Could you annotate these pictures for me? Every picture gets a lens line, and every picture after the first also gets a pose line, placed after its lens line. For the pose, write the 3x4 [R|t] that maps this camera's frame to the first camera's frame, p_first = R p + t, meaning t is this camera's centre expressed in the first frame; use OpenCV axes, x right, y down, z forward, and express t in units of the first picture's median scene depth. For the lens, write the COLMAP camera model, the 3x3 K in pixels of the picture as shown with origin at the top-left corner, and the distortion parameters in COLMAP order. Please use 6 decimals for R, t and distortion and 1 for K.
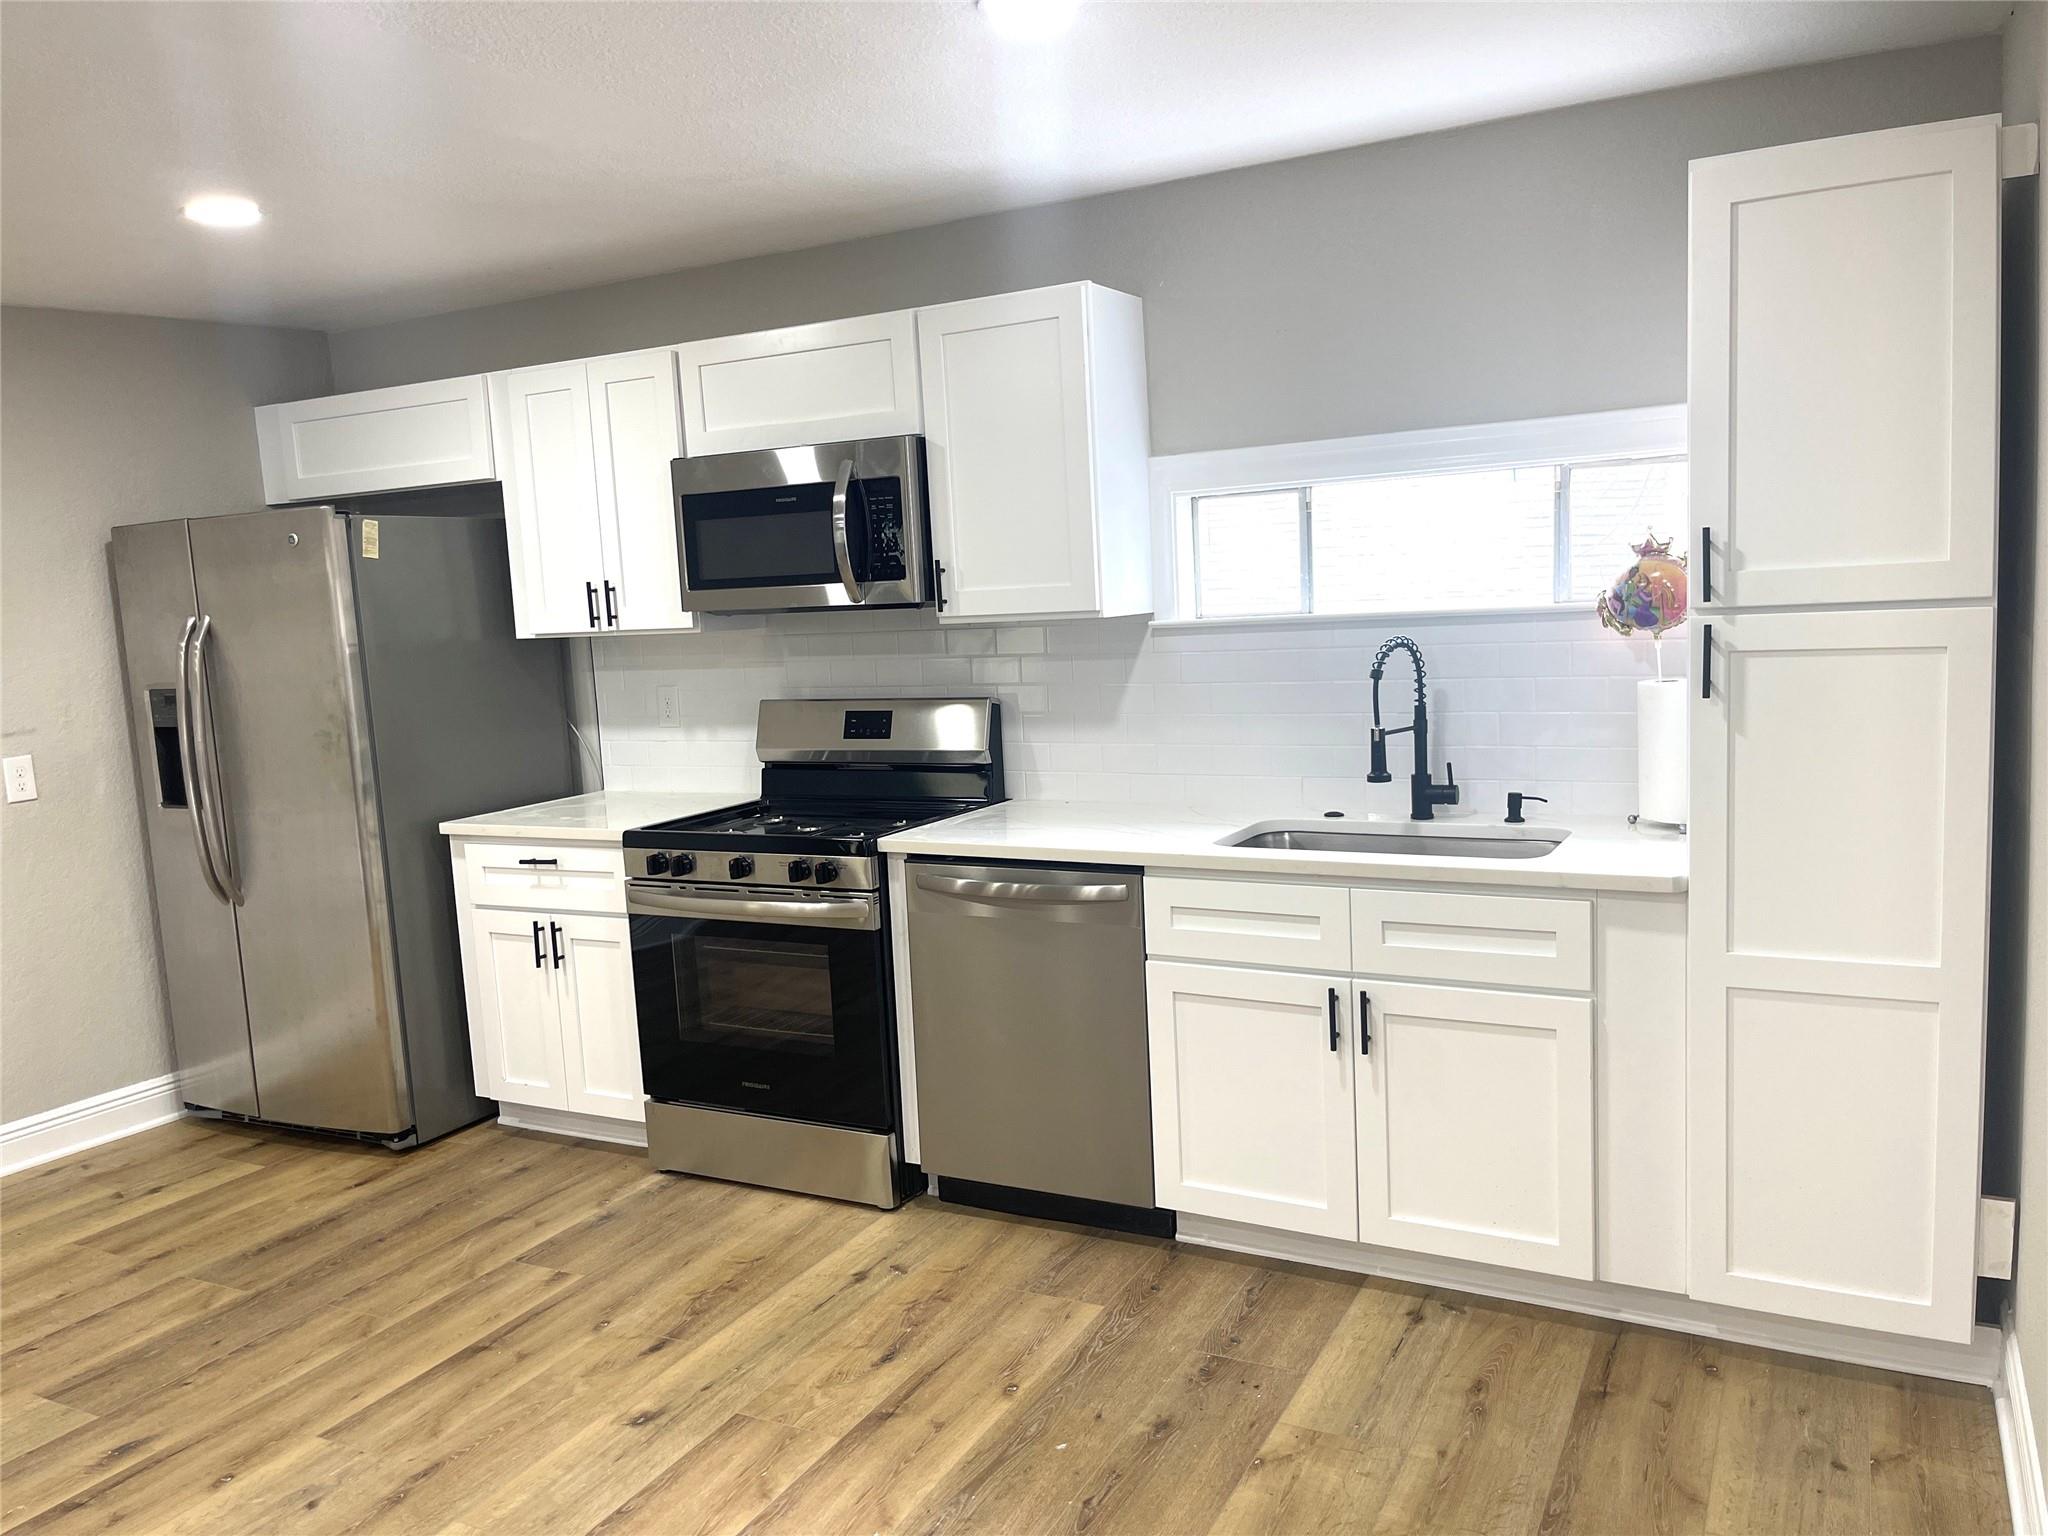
lens RADIAL K [[1557.4, 0, 1030.6], [0, 1557.4, 770.0], [0, 0, 1]] dist [0.009334, 0.003112]
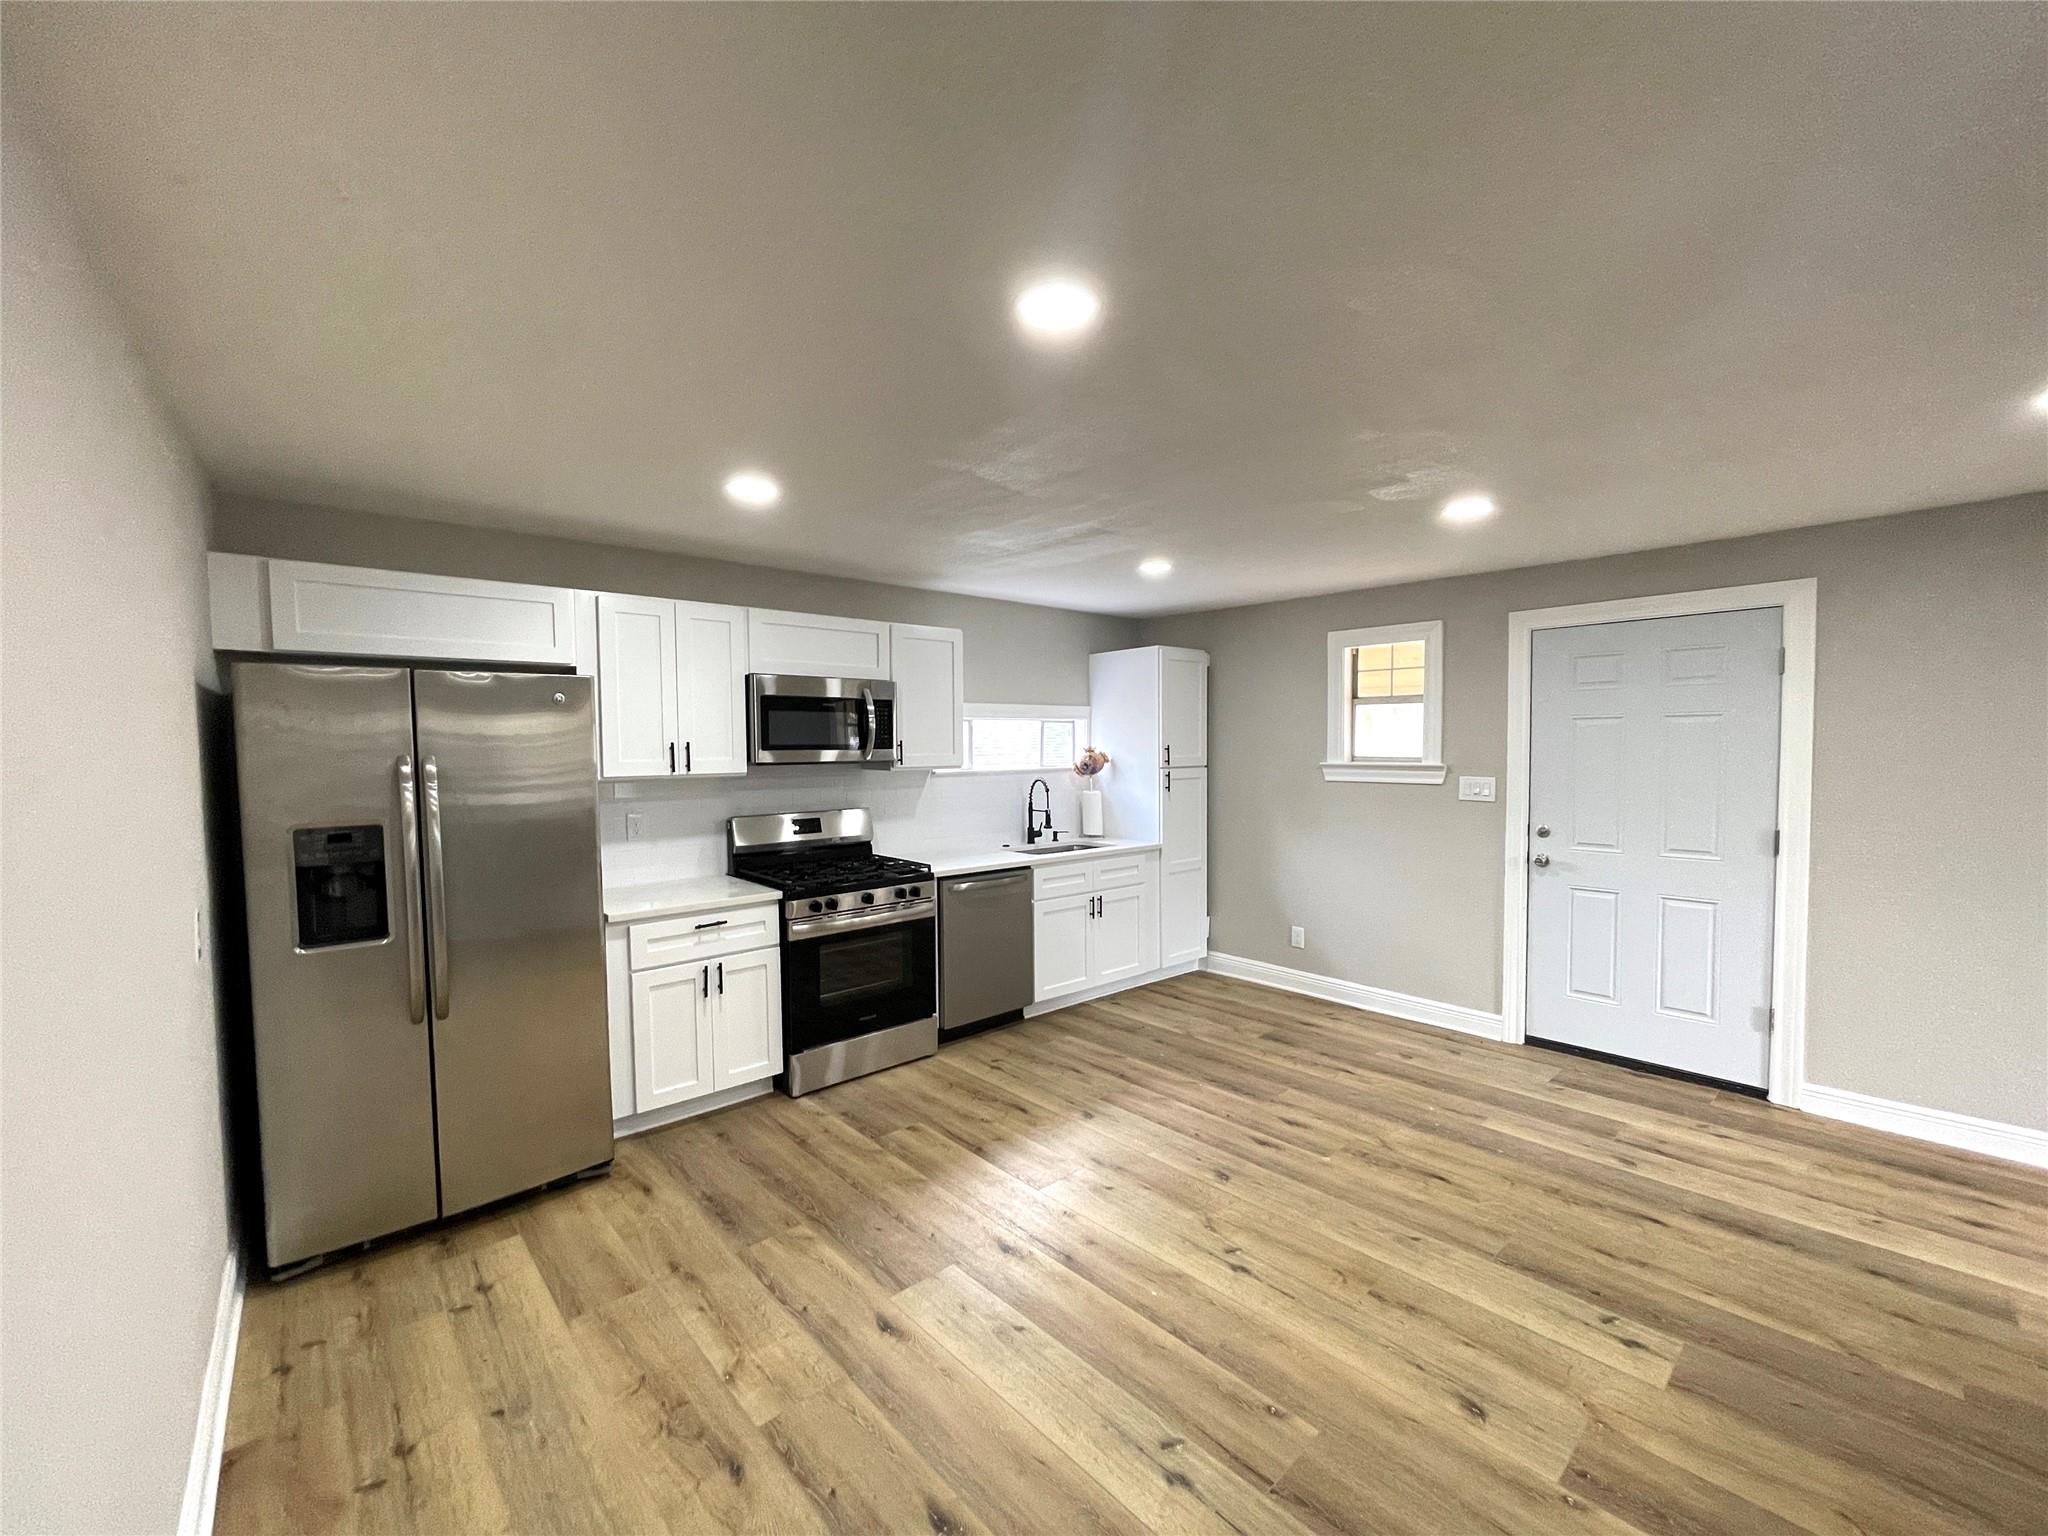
lens RADIAL K [[824.5, 0, 1016.7], [0, 824.5, 778.8], [0, 0, 1]] dist [-0.003666, -0.000408]
pose [[0.358889, 0.009331, 0.933334, -1.074046], [0.102468, 0.993512, -0.049334, -0.013146], [-0.927739, 0.113342, 0.355604, 0.477180]]
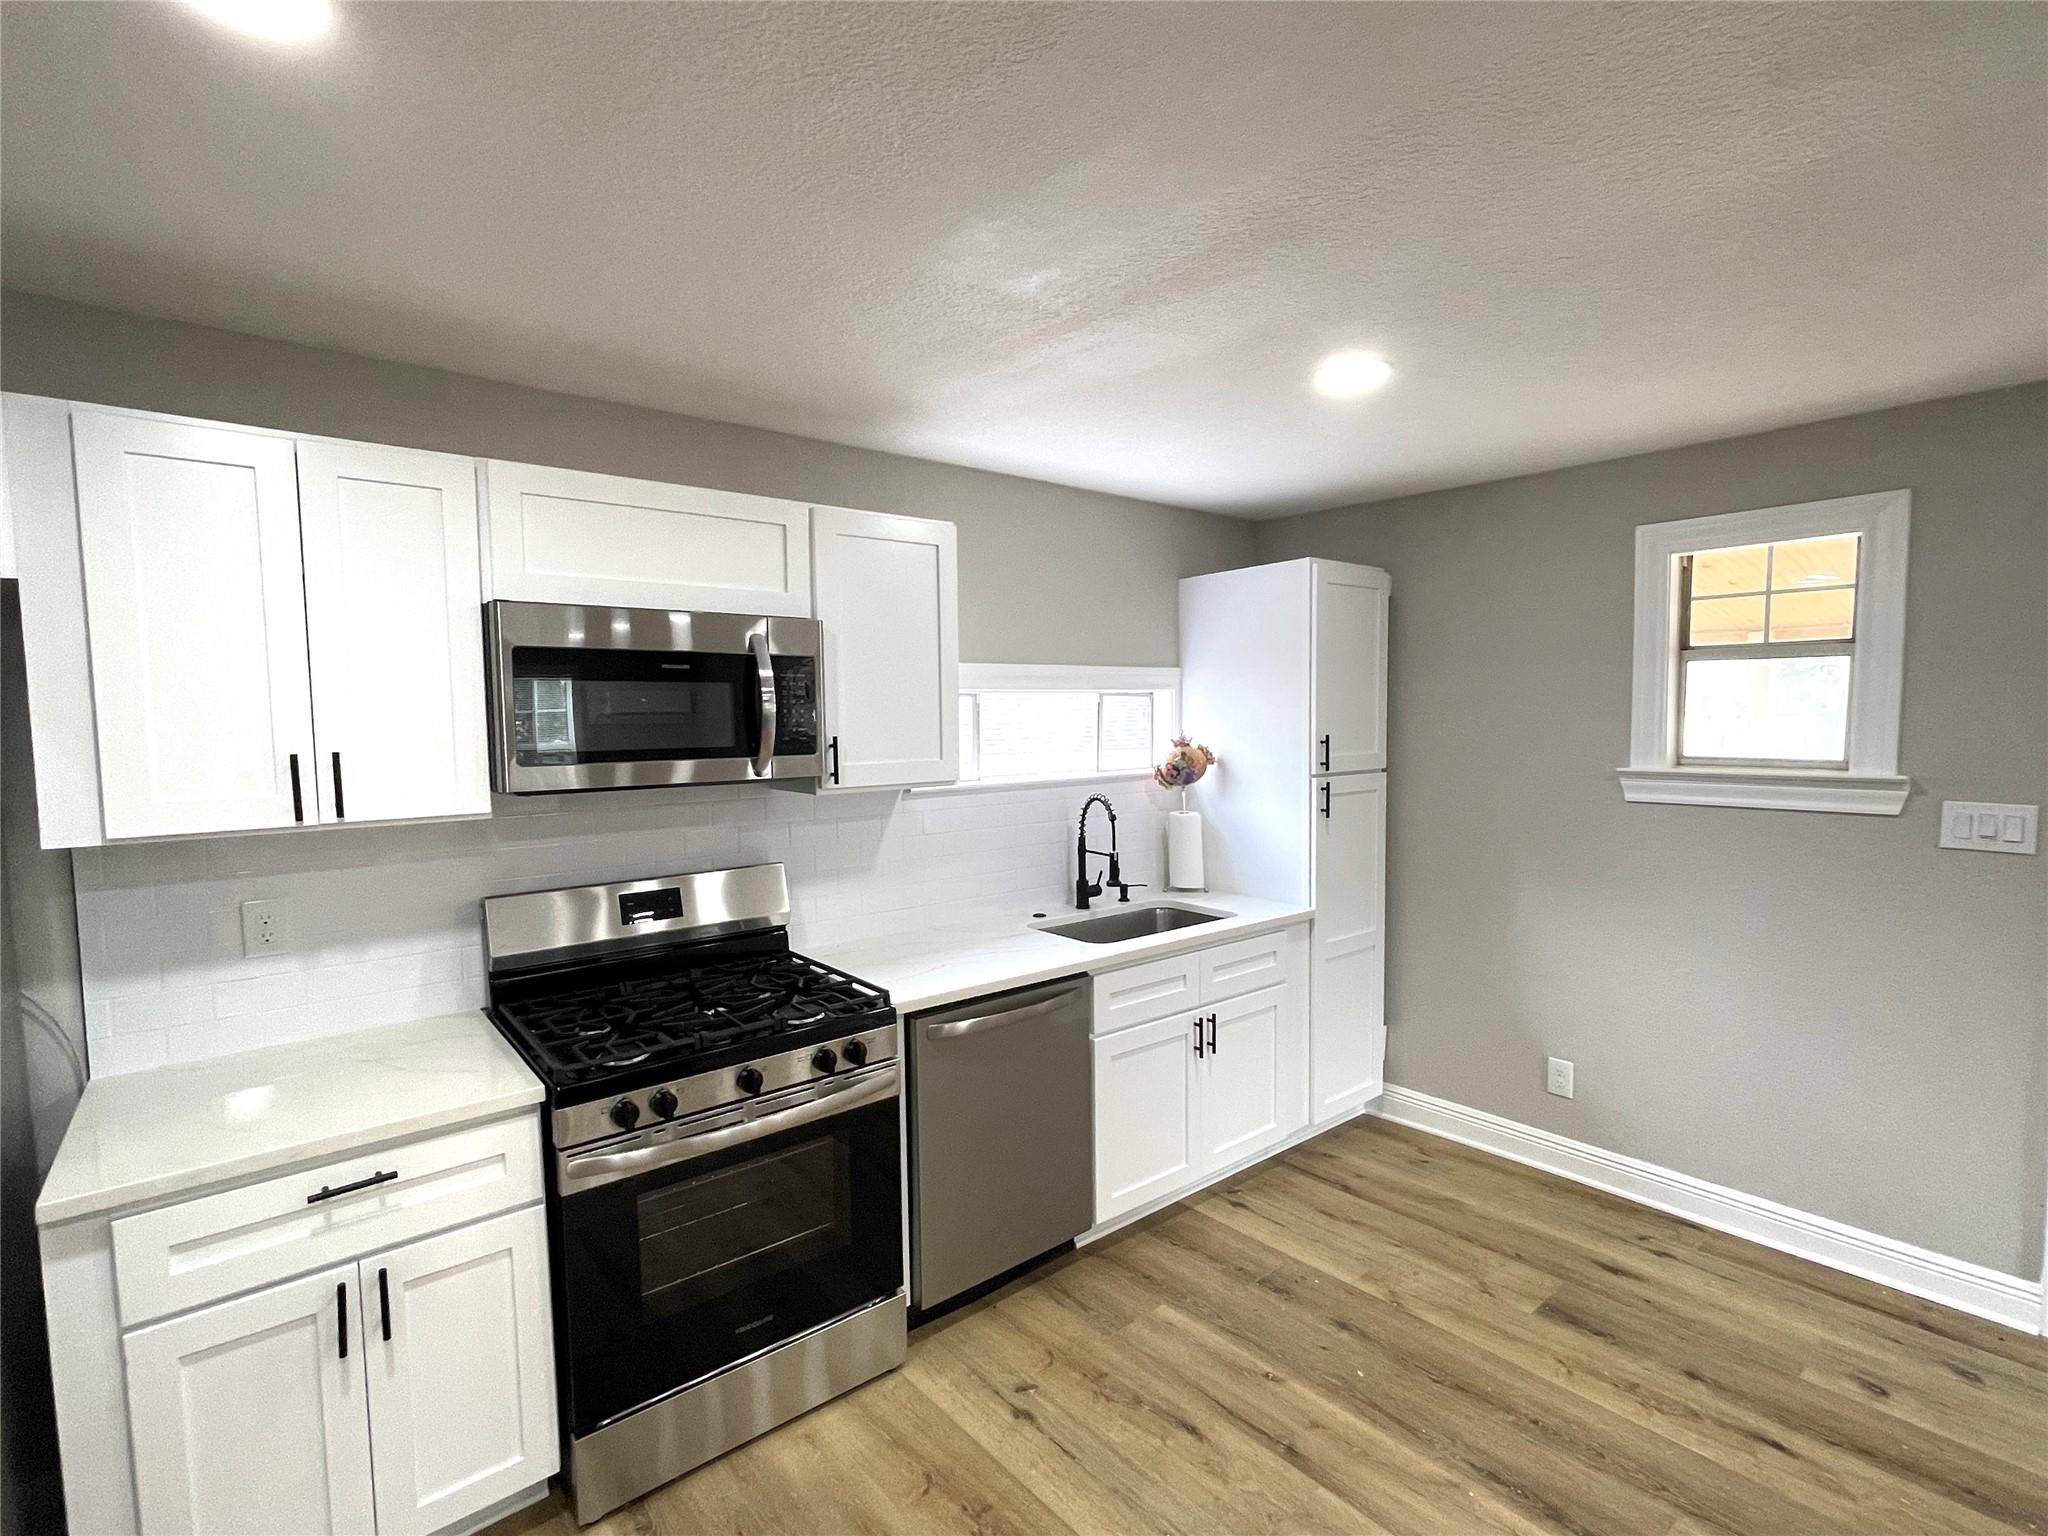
lens RADIAL K [[961.7, 0, 1016.9], [0, 961.7, 778.6], [0, 0, 1]] dist [-0.003148, 0.001288]
pose [[0.386281, -0.014994, 0.922259, -0.643666], [0.105559, 0.994017, -0.028051, -0.076526], [-0.916321, 0.108188, 0.385553, 0.649096]]
